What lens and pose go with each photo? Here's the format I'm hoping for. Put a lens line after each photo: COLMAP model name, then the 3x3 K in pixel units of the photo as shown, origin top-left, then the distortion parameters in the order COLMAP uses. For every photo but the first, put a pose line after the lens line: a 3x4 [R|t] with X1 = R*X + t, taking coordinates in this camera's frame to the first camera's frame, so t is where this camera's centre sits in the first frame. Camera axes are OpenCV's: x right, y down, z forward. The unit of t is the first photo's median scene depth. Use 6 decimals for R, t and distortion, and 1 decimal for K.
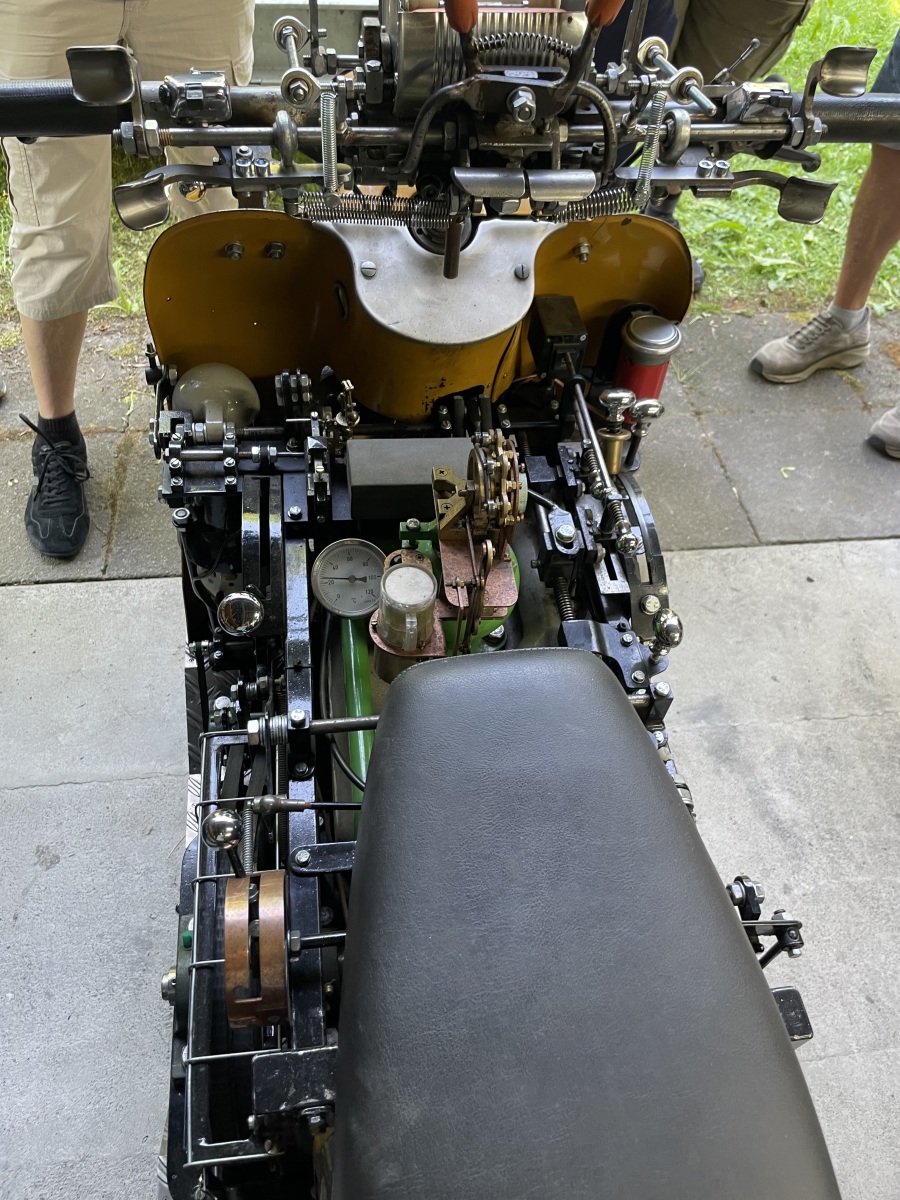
lens RADIAL K [[940.5, 0, 450.0], [0, 940.5, 600.0], [0, 0, 1]] dist [0.079935, -0.120248]
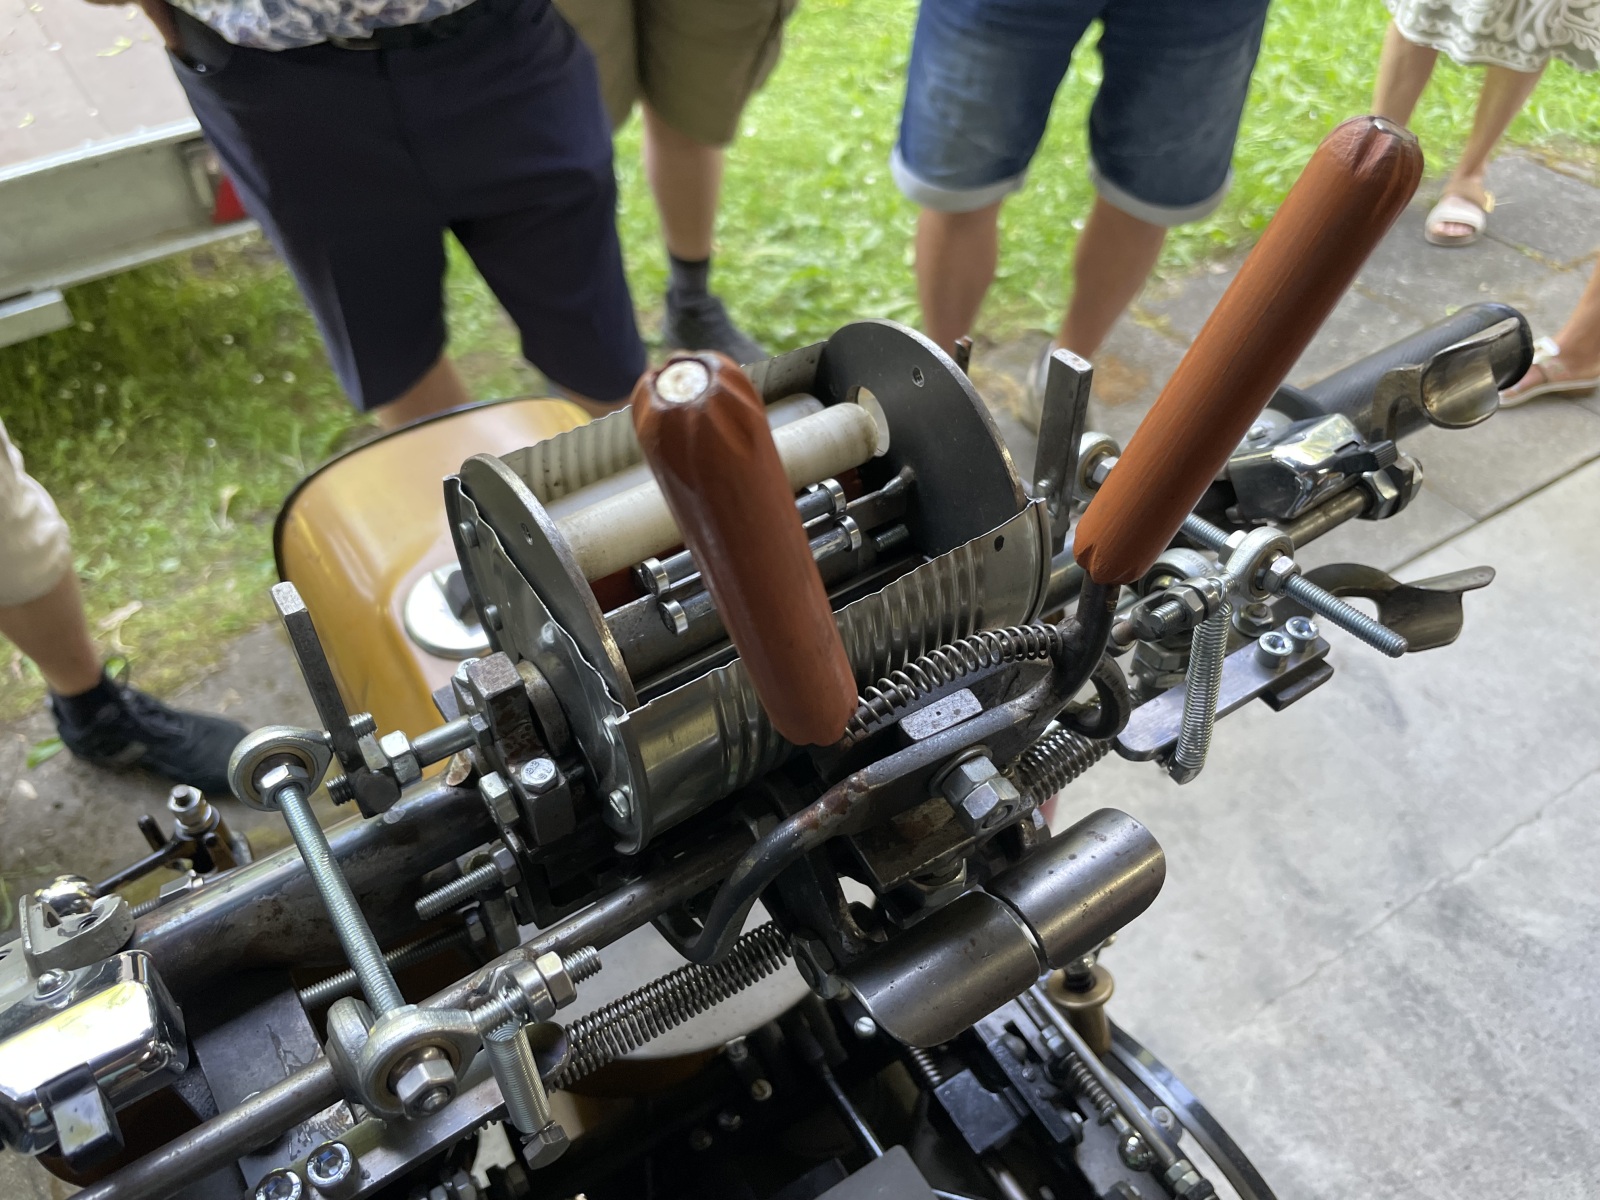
lens RADIAL K [[1253.9, 0, 797.2], [0, 1253.9, 608.3], [0, 0, 1]] dist [0.079935, -0.120248]
pose [[0.909744, -0.344948, 0.231035, -0.032329], [0.362036, 0.931515, -0.034780, -0.232829], [-0.203215, 0.115284, 0.972324, 0.197526]]
